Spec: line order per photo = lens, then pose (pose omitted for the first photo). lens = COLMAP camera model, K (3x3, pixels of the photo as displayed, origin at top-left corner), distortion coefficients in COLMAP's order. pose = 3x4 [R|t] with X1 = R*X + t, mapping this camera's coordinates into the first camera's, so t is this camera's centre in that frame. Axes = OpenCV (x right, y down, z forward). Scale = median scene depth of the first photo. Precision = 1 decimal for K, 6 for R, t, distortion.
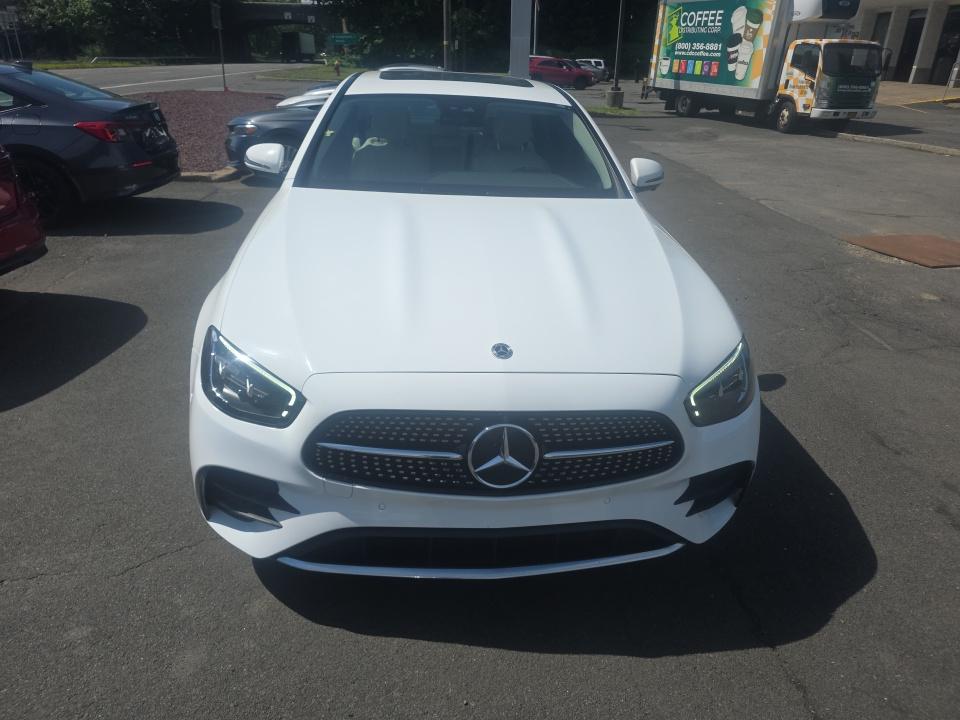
lens RADIAL K [[665.5, 0, 480.0], [0, 665.5, 360.0], [0, 0, 1]] dist [0.041696, -0.038741]
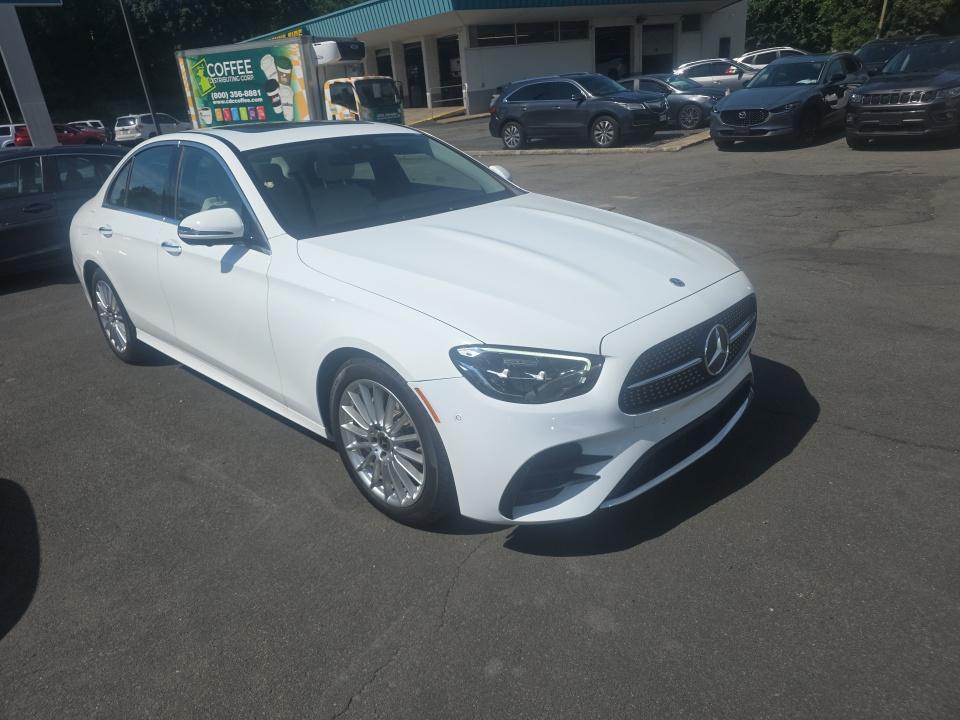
lens RADIAL K [[665.5, 0, 480.0], [0, 665.5, 360.0], [0, 0, 1]] dist [0.041696, -0.038741]
pose [[0.749696, -0.323980, 0.577055, -0.129833], [0.358568, 0.931745, 0.057273, -0.010281], [-0.556223, 0.163976, 0.814695, 0.016039]]
